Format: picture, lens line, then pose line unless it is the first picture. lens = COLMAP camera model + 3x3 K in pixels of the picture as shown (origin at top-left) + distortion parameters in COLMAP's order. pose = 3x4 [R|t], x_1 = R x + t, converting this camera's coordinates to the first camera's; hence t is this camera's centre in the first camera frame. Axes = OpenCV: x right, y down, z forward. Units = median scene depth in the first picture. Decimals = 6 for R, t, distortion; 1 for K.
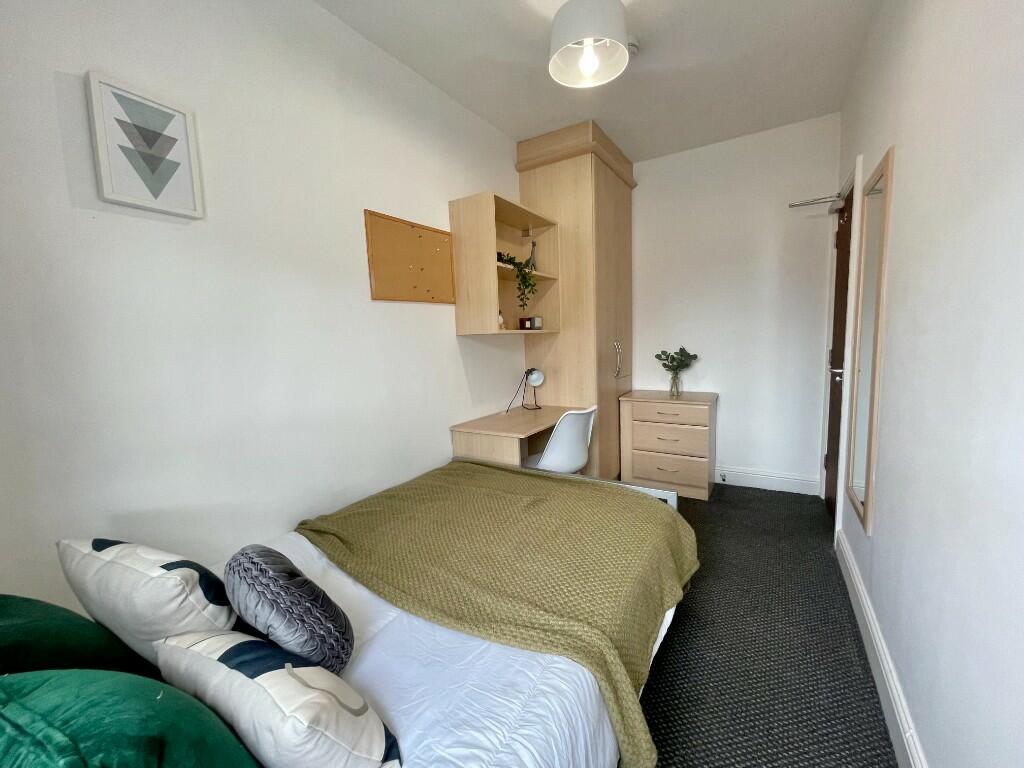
lens RADIAL K [[412.6, 0, 510.5], [0, 412.6, 383.0], [0, 0, 1]] dist [-0.002165, -0.000156]
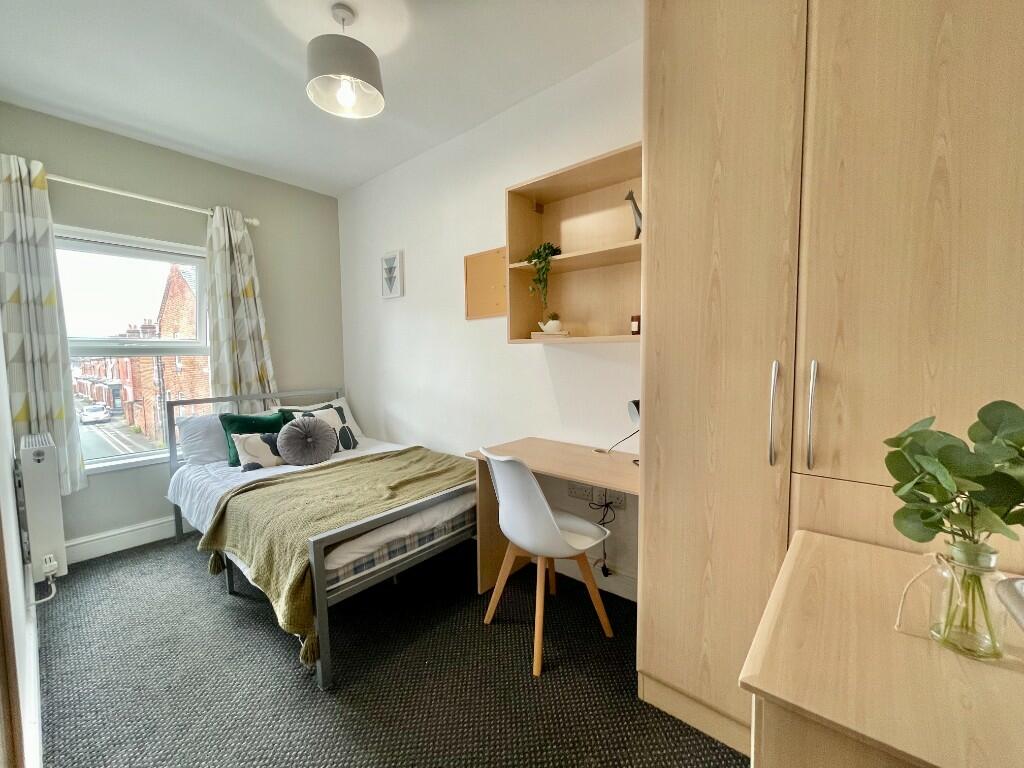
lens RADIAL K [[412.6, 0, 511.9], [0, 412.6, 384.2], [0, 0, 1]] dist [-0.002165, -0.000156]
pose [[-0.122630, 0.107614, -0.986601, 1.309961], [-0.091401, 0.988654, 0.119199, -0.200491], [0.988235, 0.104794, -0.111402, 1.637483]]
